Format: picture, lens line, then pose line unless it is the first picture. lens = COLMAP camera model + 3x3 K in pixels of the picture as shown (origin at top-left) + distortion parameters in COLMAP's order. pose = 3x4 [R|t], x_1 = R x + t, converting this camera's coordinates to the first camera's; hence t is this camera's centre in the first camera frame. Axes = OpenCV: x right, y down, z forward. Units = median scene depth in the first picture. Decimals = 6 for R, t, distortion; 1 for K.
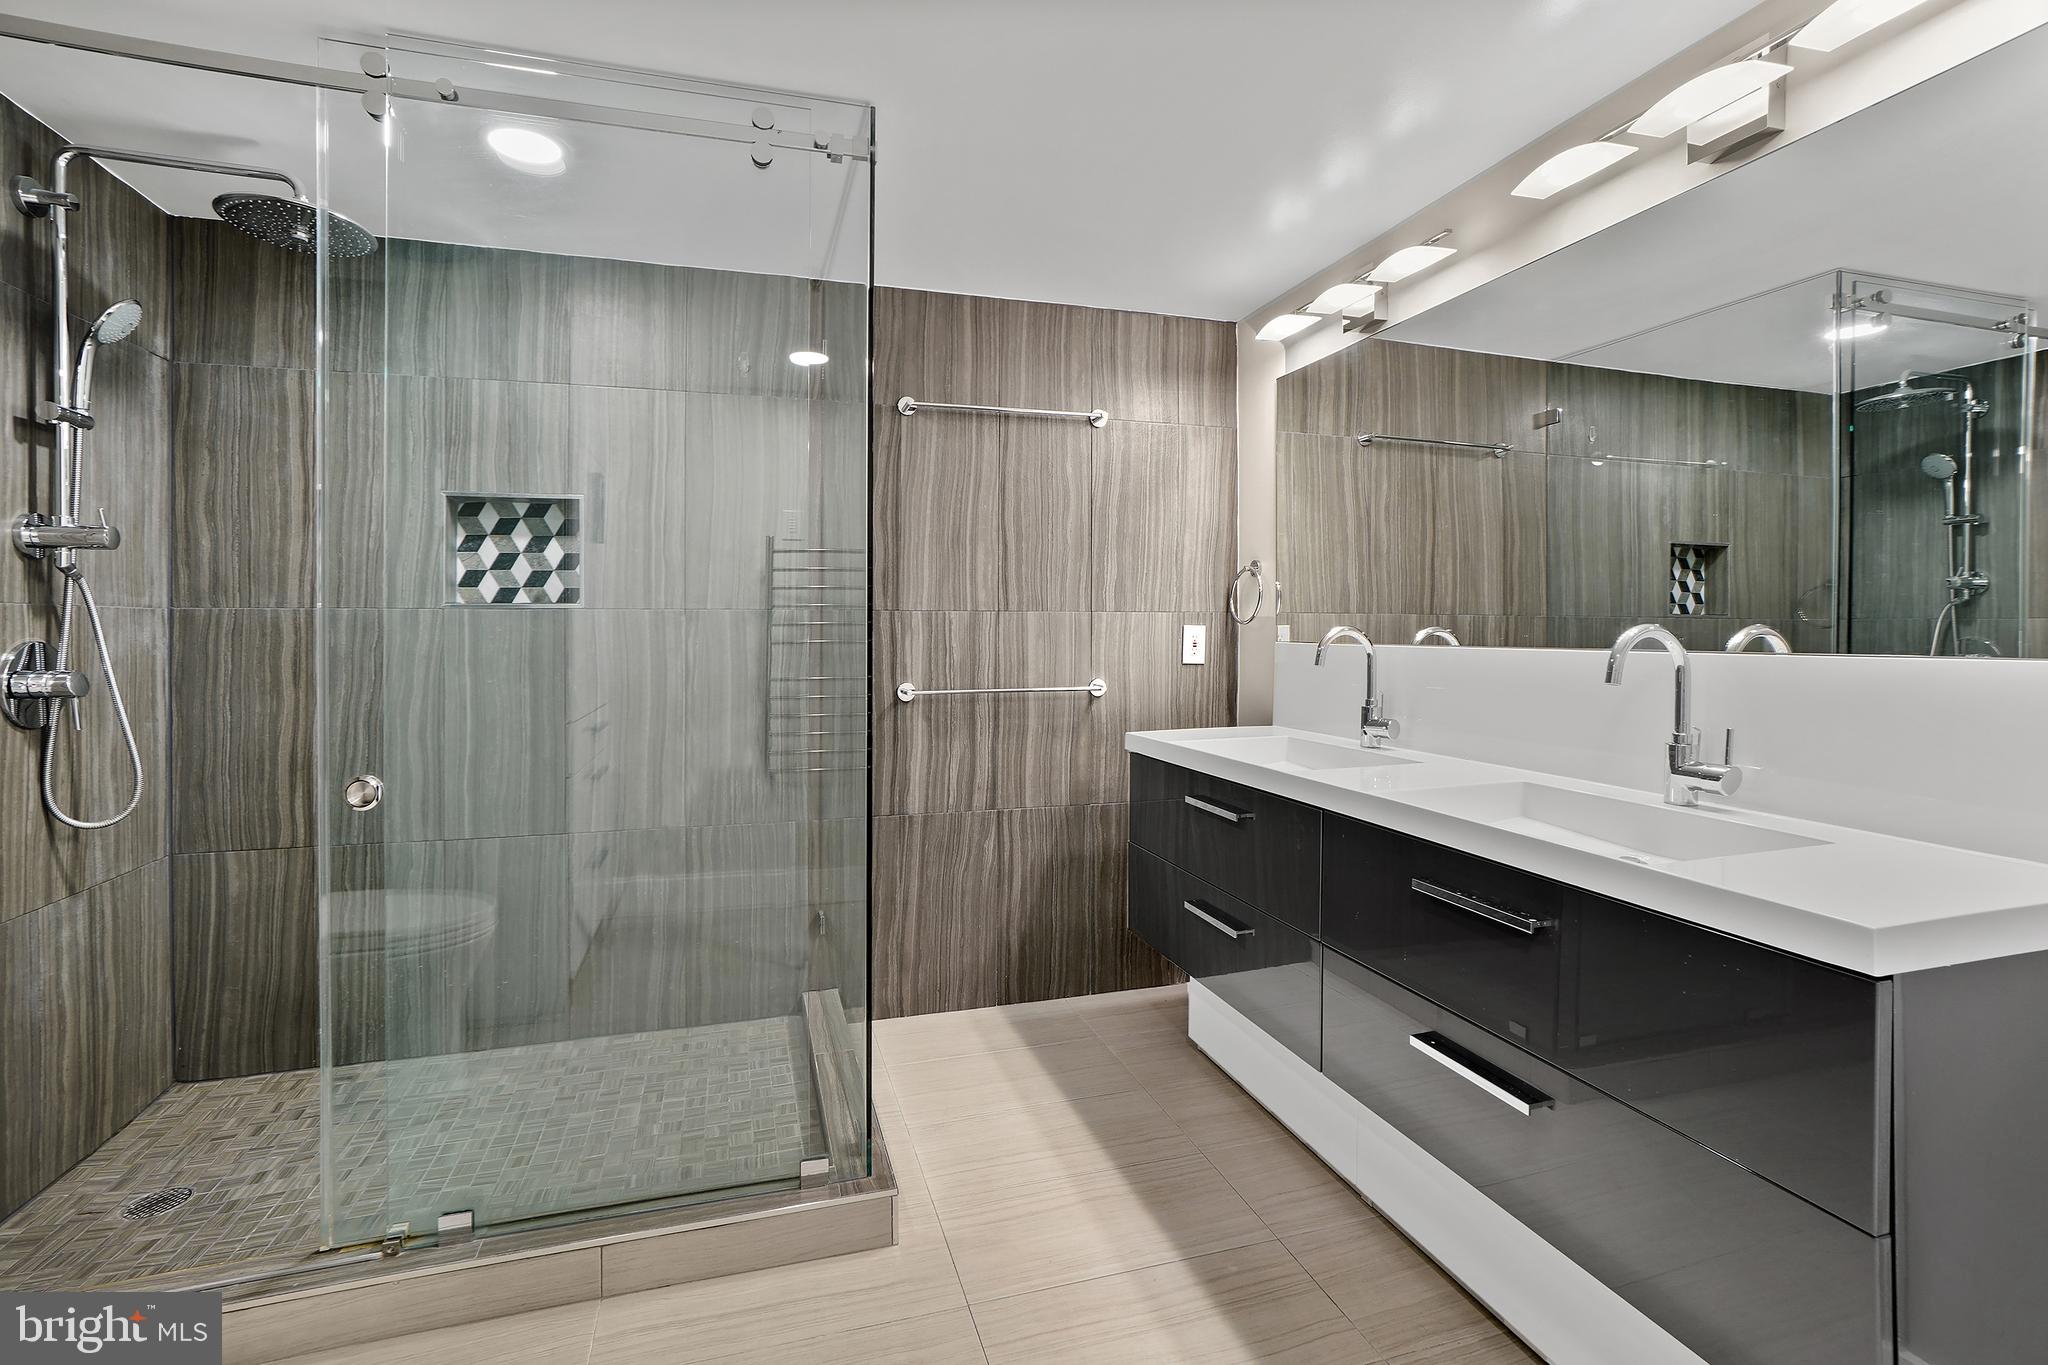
lens RADIAL K [[915.9, 0, 1018.4], [0, 915.9, 627.9], [0, 0, 1]] dist [-0.037800, 0.000130]
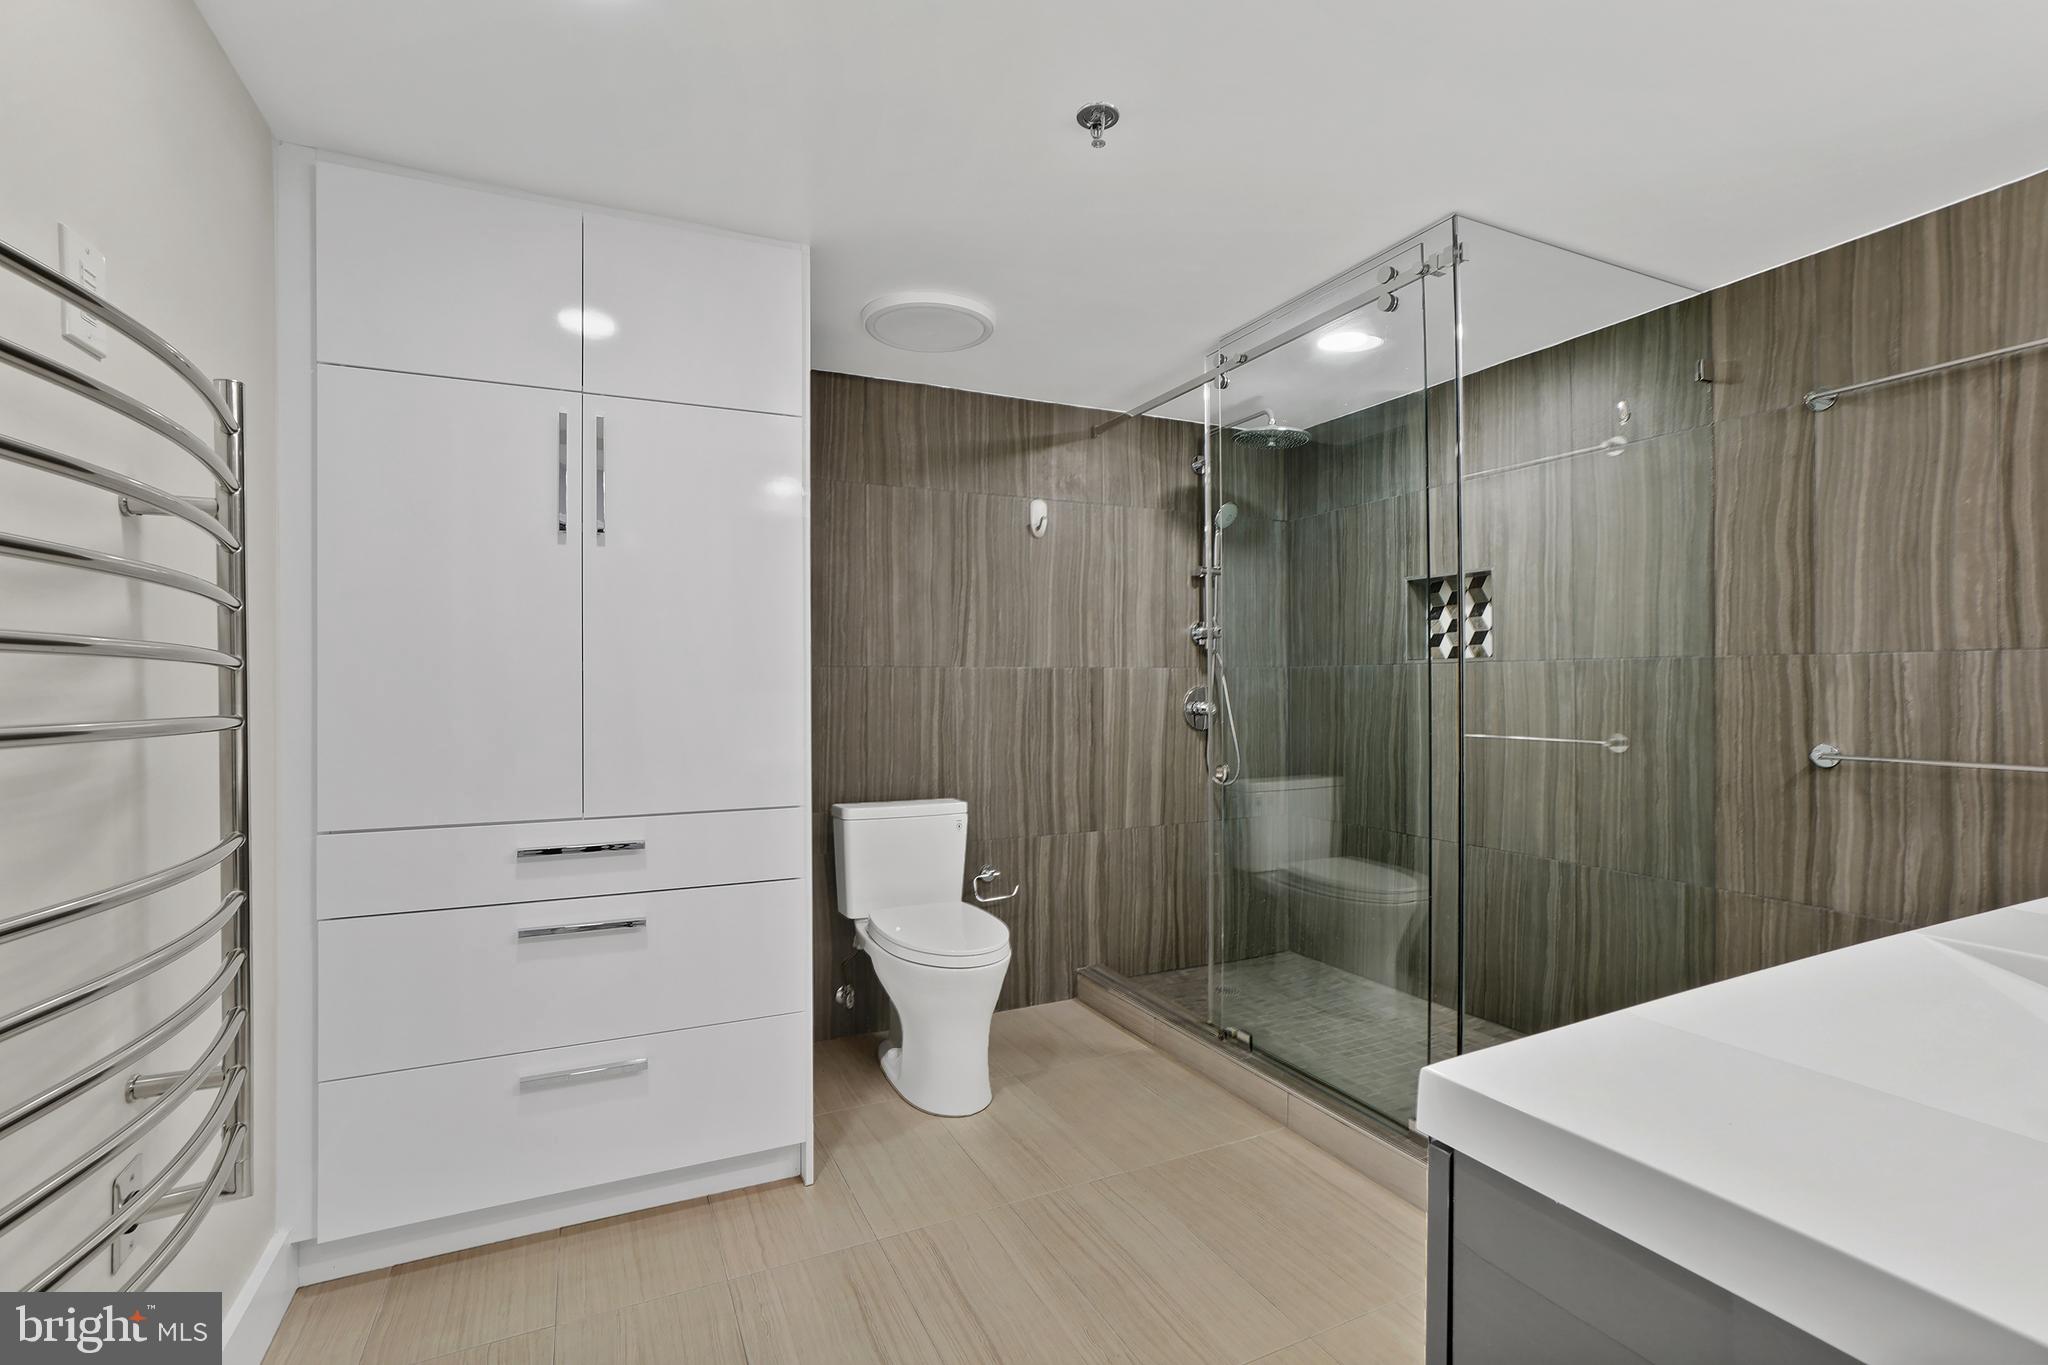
lens RADIAL K [[918.6, 0, 1024.9], [0, 918.6, 669.5], [0, 0, 1]] dist [-0.024051, -0.000124]
pose [[0.148033, -0.012723, -0.988901, 0.596046], [0.006258, 0.999909, -0.011928, -0.000053], [0.988963, -0.004423, 0.148099, 0.203435]]
